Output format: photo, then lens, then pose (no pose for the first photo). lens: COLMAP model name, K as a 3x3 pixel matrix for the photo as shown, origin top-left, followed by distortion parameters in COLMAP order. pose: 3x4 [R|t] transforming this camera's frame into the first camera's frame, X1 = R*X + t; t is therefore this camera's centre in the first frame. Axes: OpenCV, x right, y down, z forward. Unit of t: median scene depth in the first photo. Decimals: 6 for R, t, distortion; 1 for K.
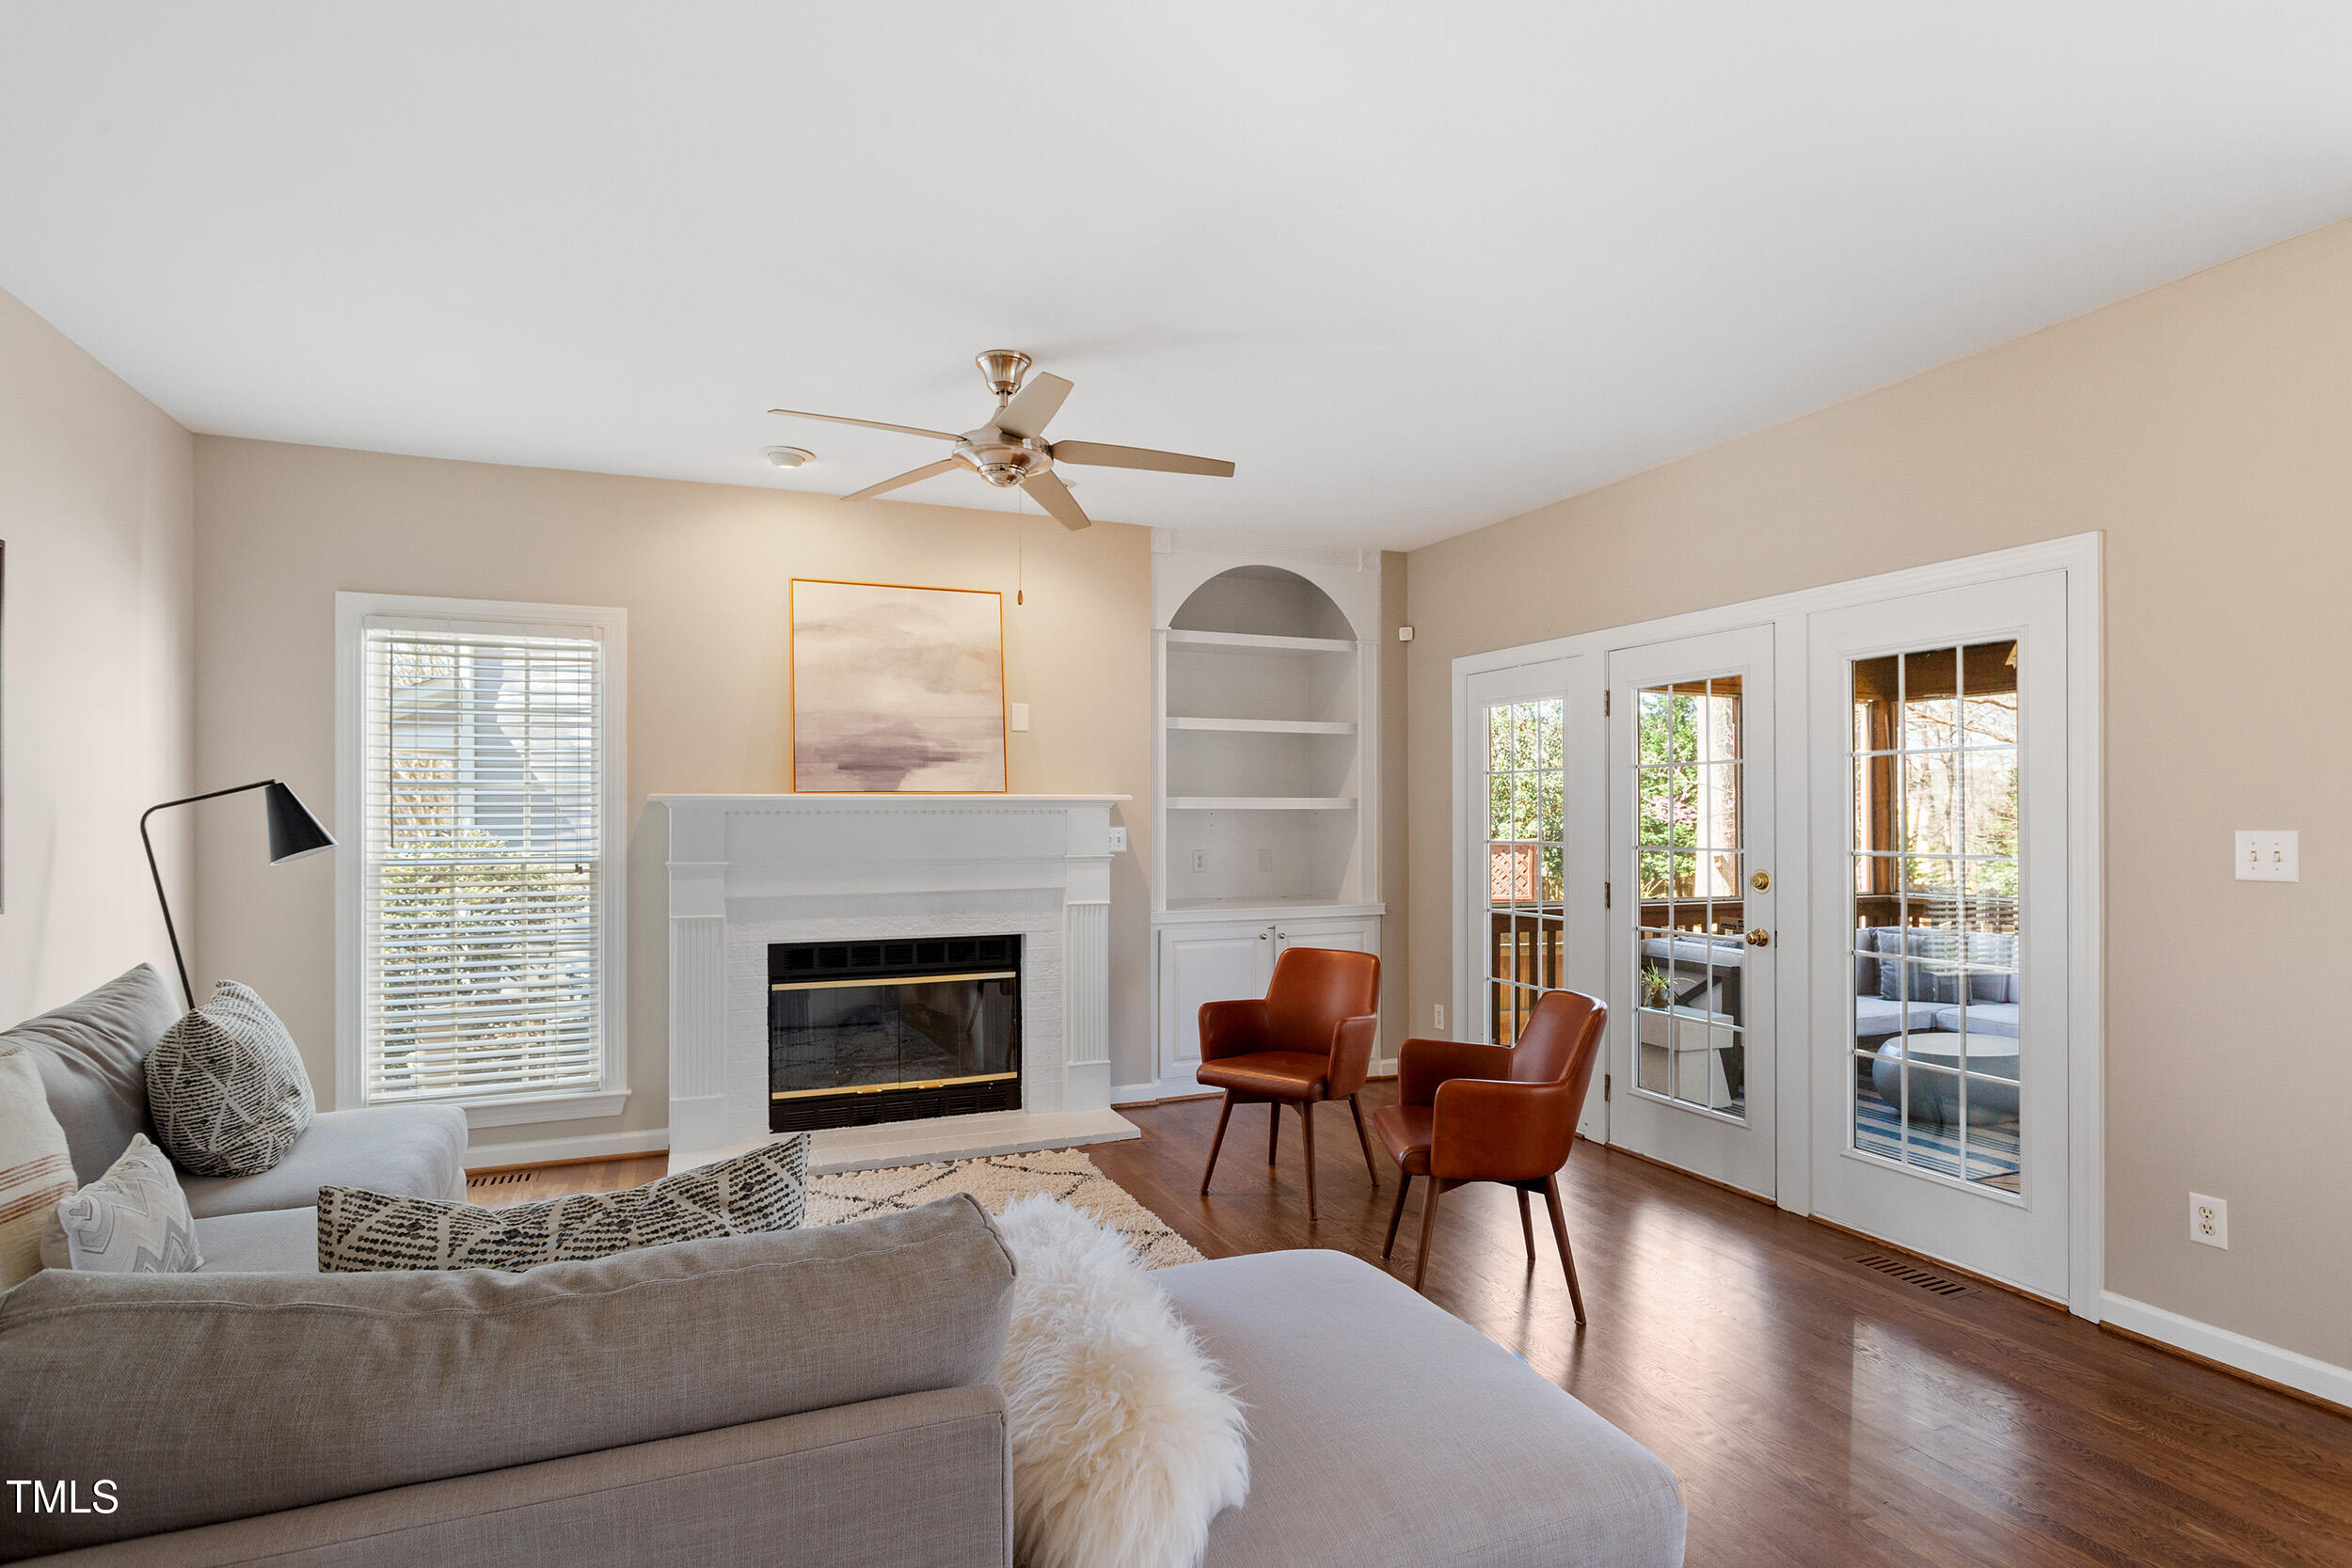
lens RADIAL K [[1182.8, 0, 1173.5], [0, 1182.8, 809.8], [0, 0, 1]] dist [-0.013608, 0.006927]
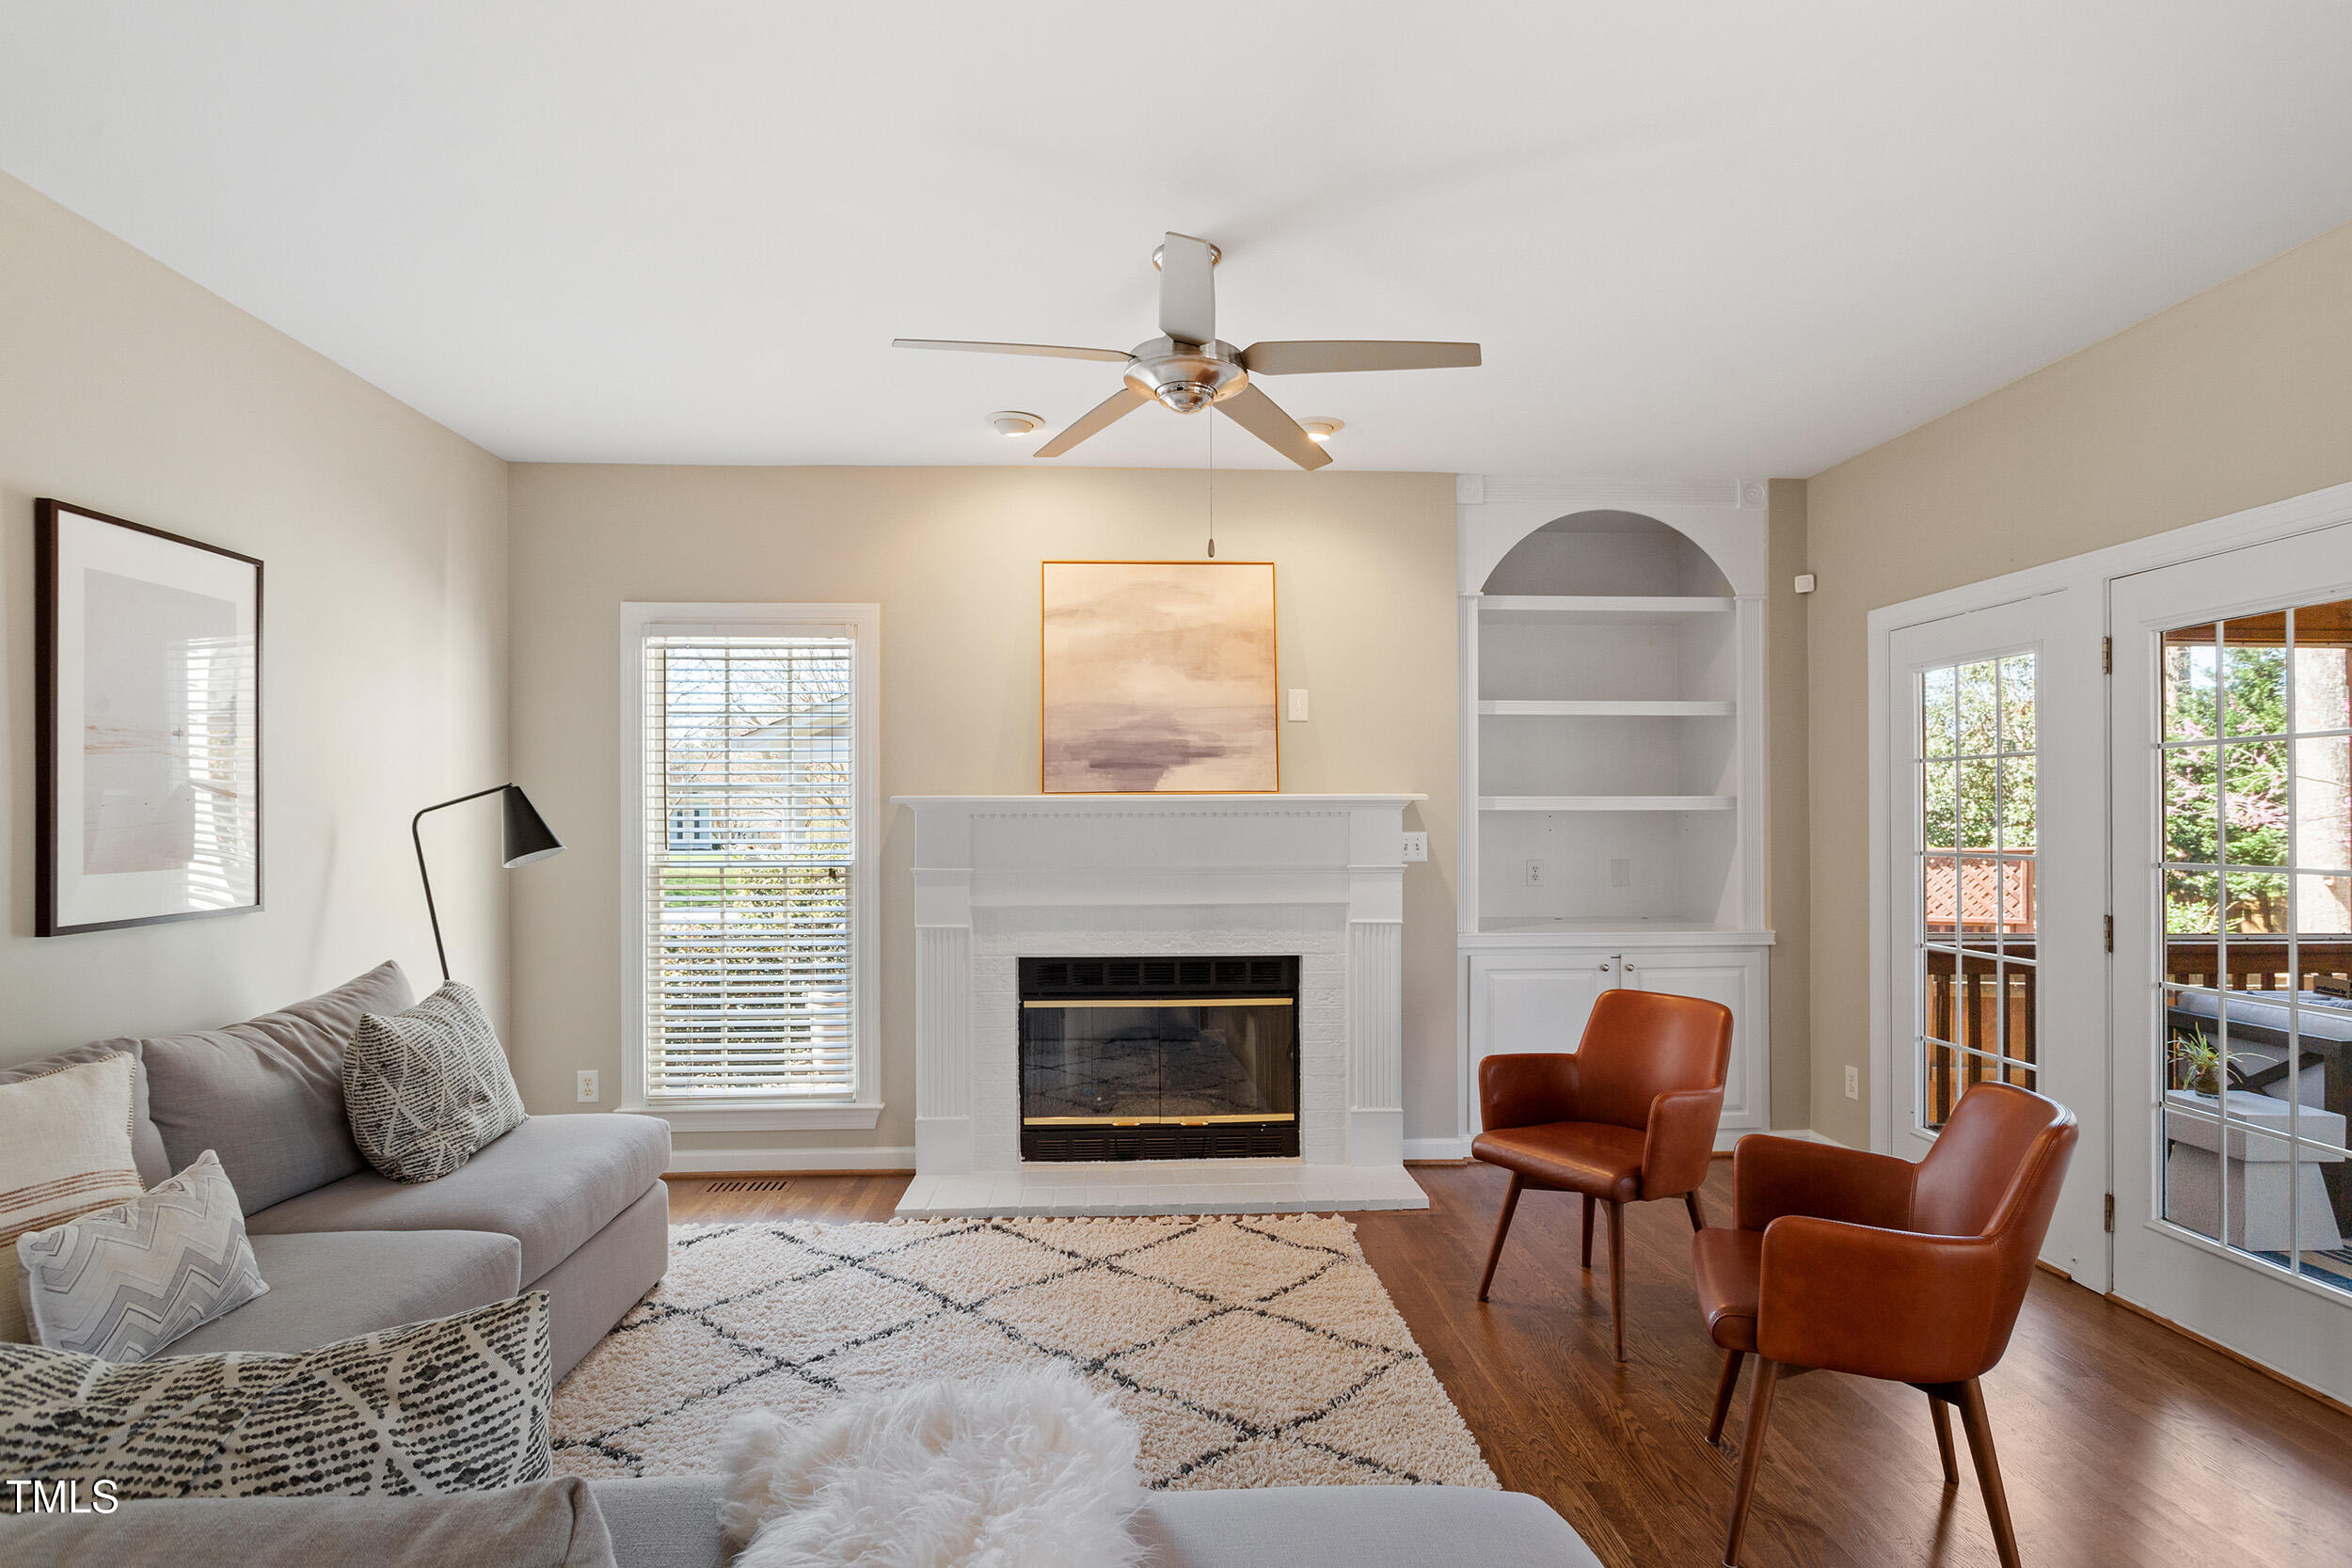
lens RADIAL K [[1182.8, 0, 1172.1], [0, 1182.8, 813.0], [0, 0, 1]] dist [-0.013608, 0.006927]
pose [[0.940628, -0.002013, -0.339434, 0.085930], [0.002138, 0.999998, -0.000005, 0.000809], [0.339433, -0.000721, 0.940630, 0.167475]]
